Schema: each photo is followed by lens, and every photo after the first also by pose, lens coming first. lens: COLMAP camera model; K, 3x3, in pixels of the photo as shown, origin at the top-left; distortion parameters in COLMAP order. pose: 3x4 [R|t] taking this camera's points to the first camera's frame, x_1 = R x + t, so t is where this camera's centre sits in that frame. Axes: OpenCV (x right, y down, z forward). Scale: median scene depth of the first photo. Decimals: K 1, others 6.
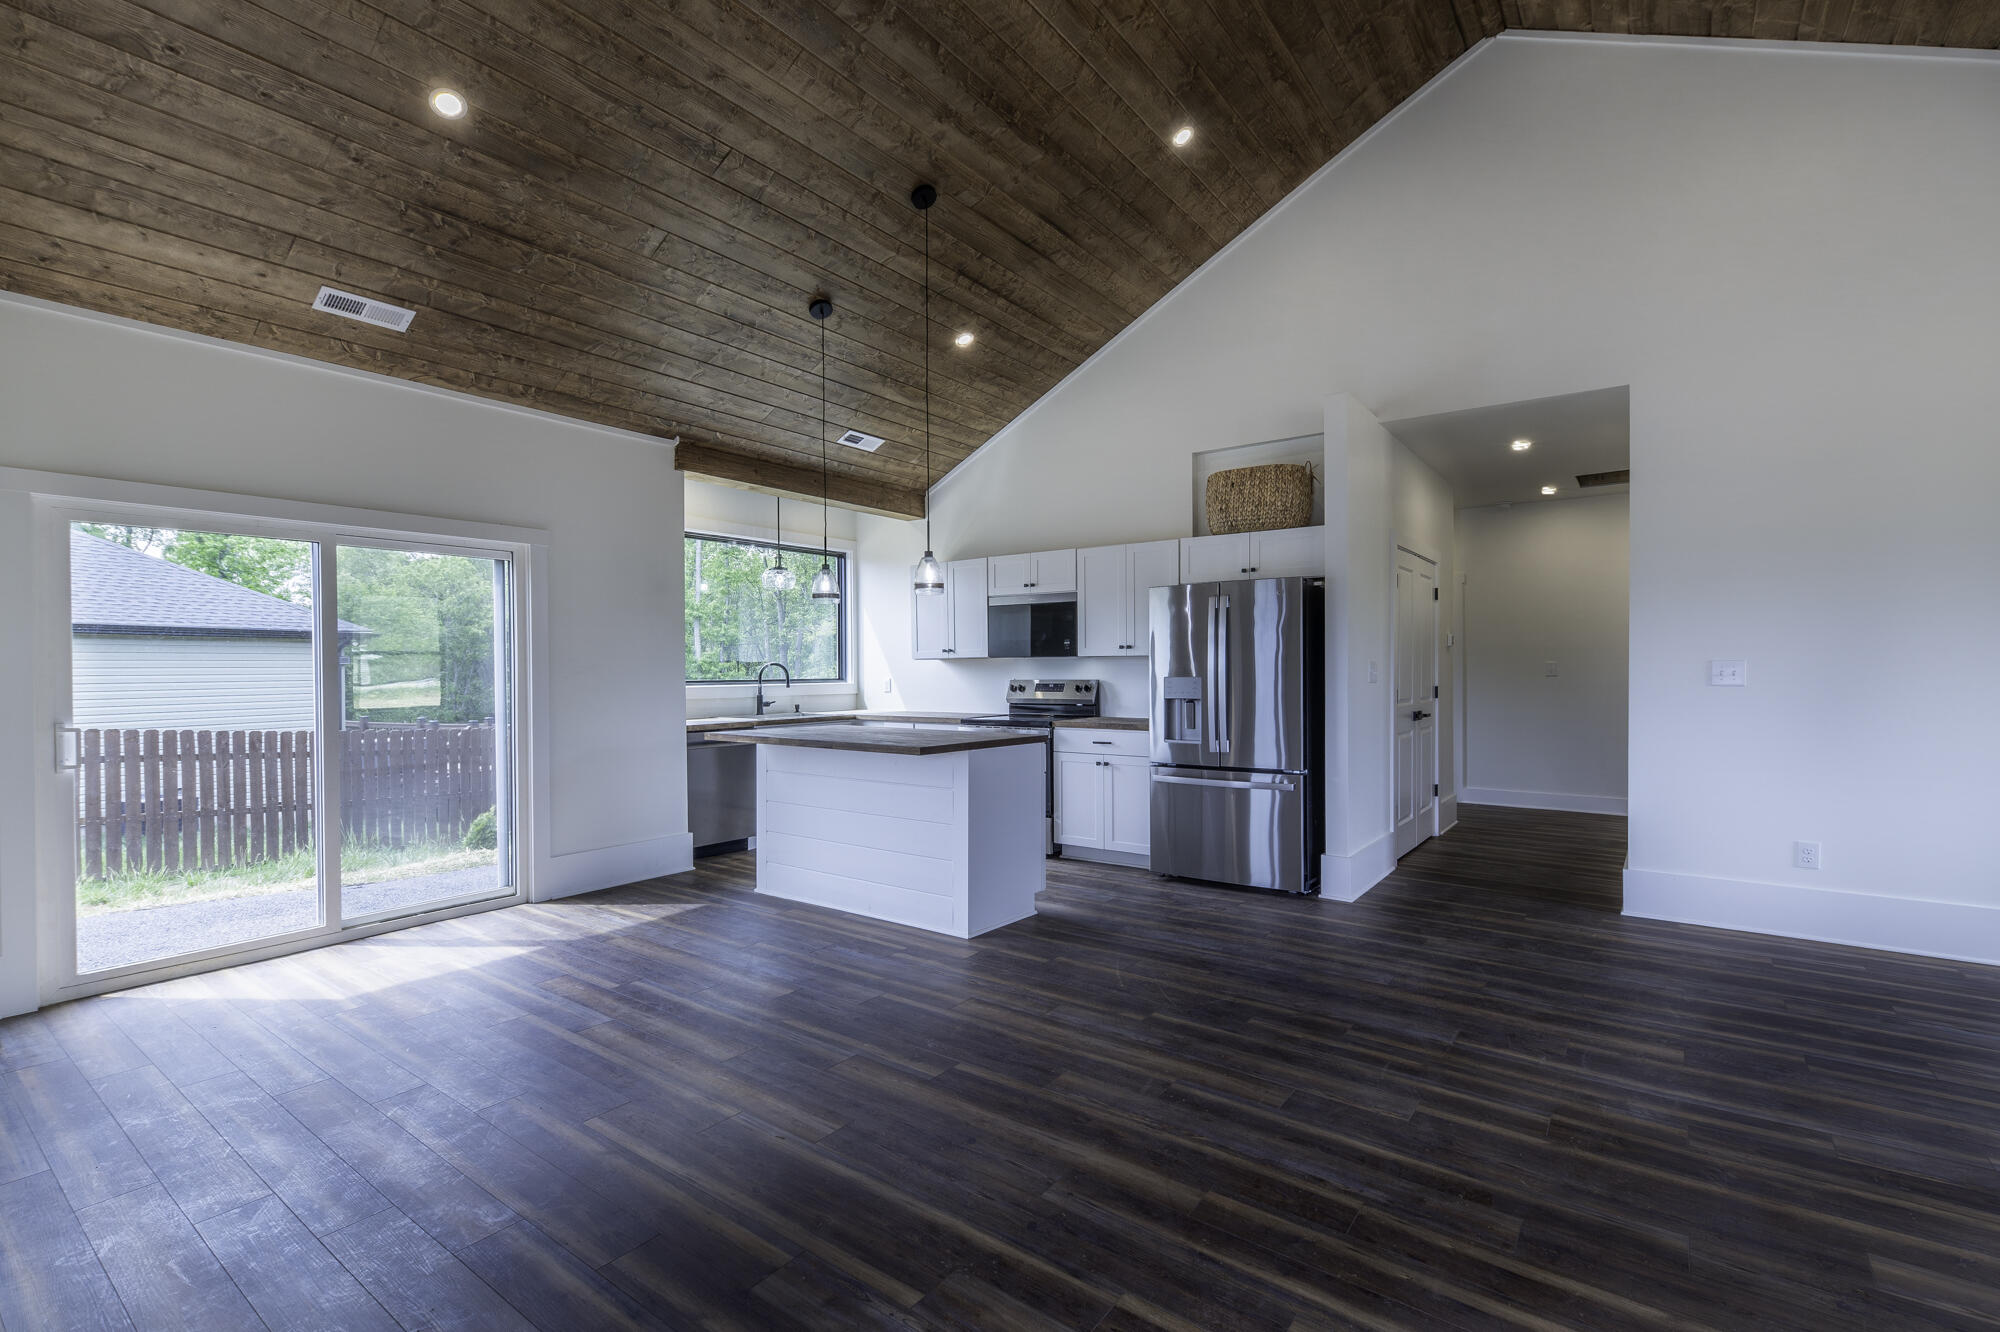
lens RADIAL K [[882.3, 0, 1021.5], [0, 882.3, 662.2], [0, 0, 1]] dist [0.016479, -0.003549]
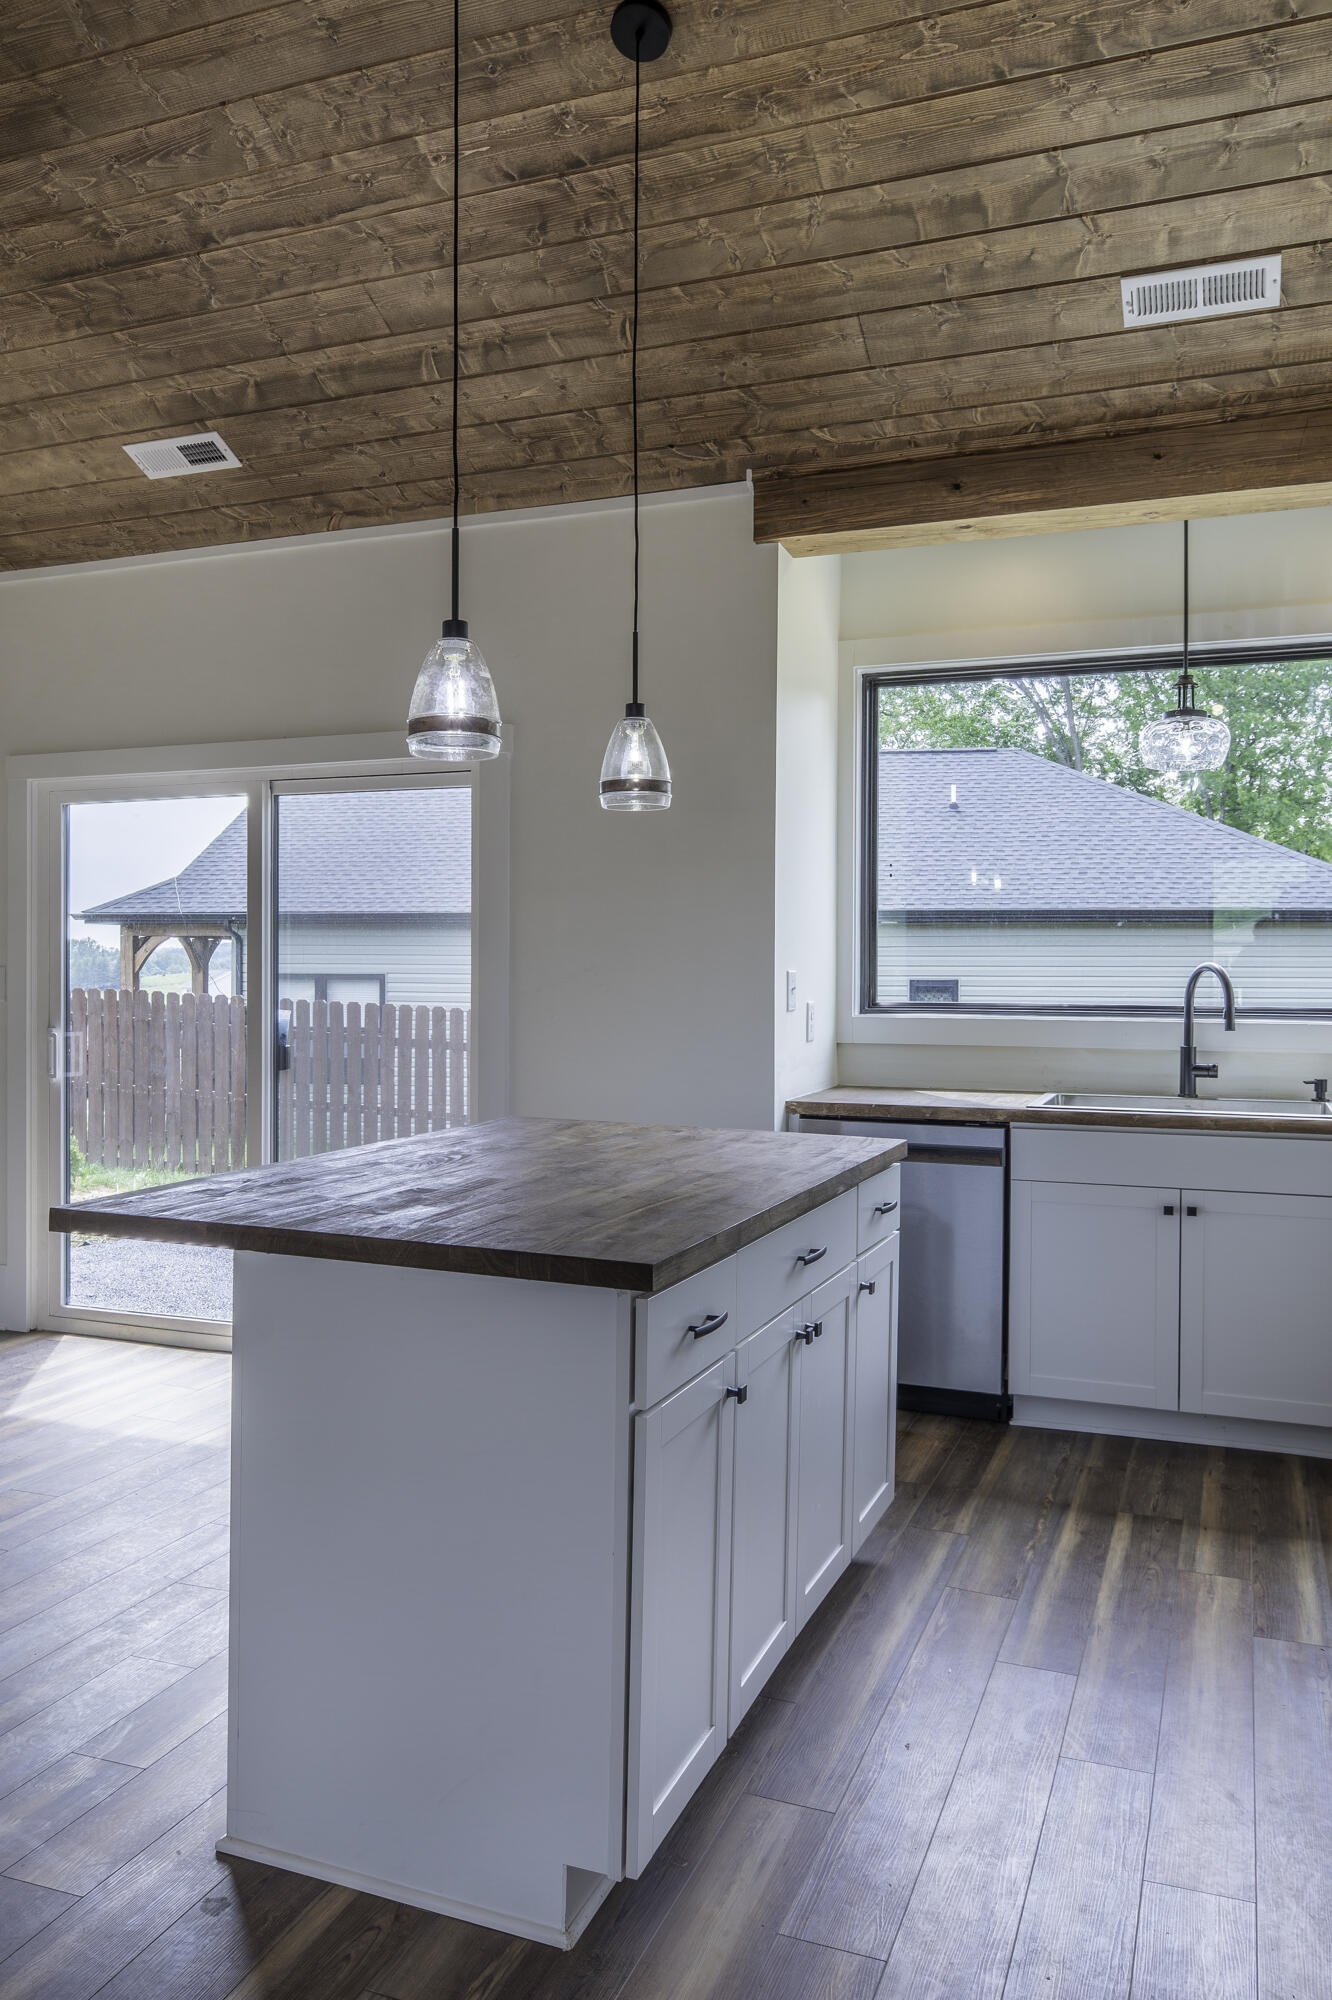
lens RADIAL K [[1529.1, 0, 652.6], [0, 1529.1, 988.3], [0, 0, 1]] dist [0.013170, 0.001518]
pose [[0.248854, 0.018440, -0.968366, 0.452269], [0.000755, 0.999815, 0.019233, -0.001780], [0.968541, -0.005518, 0.248794, 0.908658]]
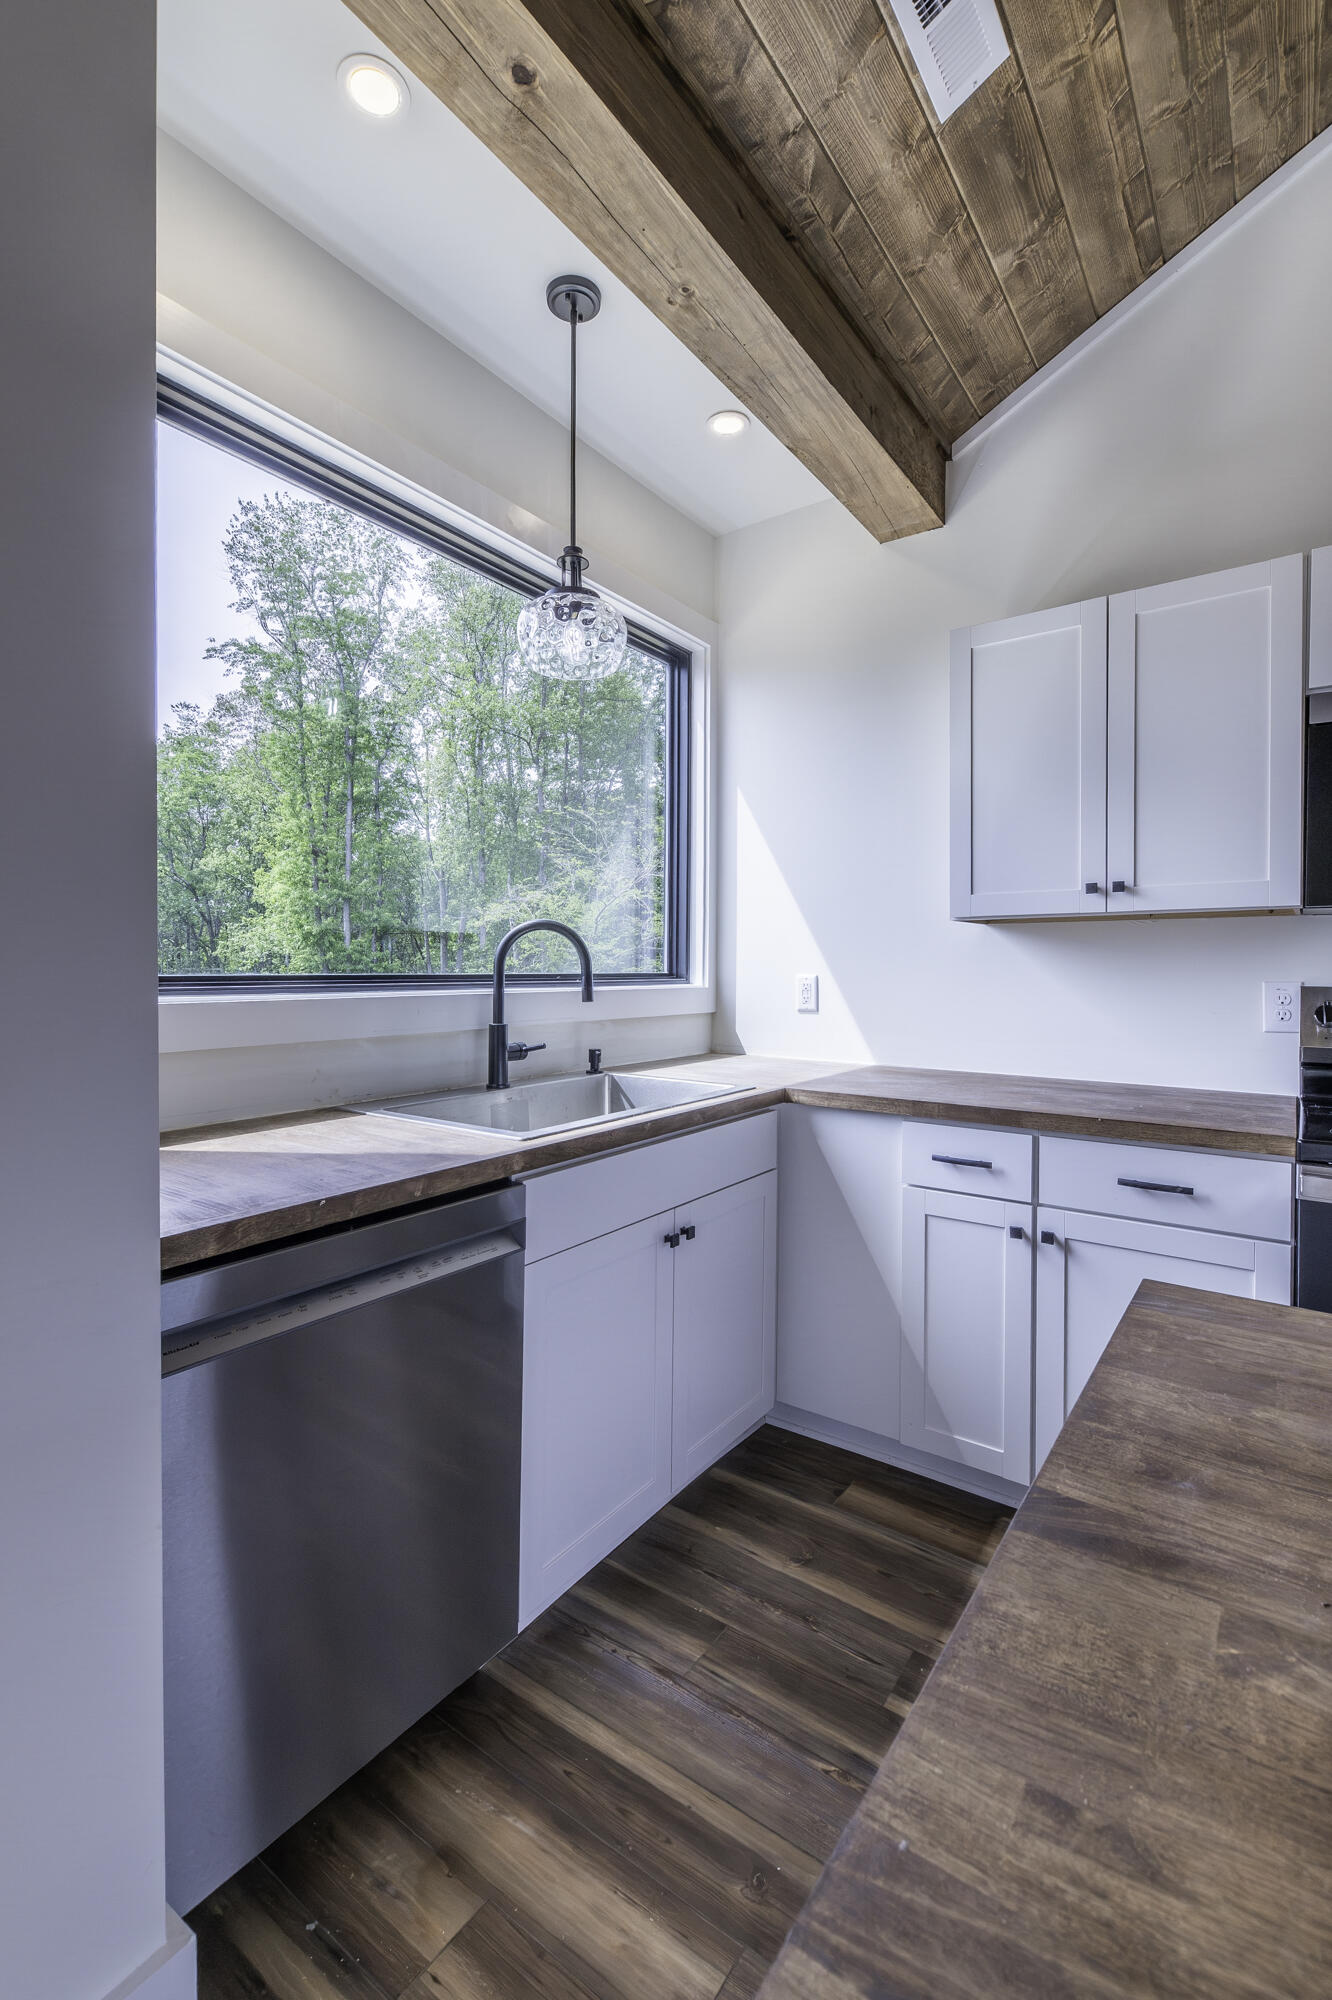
lens RADIAL K [[882.3, 0, 679.9], [0, 882.3, 972.4], [0, 0, 1]] dist [0.016479, -0.003549]
pose [[0.999738, 0.010742, 0.020192, -0.353254], [-0.011092, 0.999788, 0.017330, 0.019597], [-0.020001, -0.017549, 0.999646, 1.030079]]
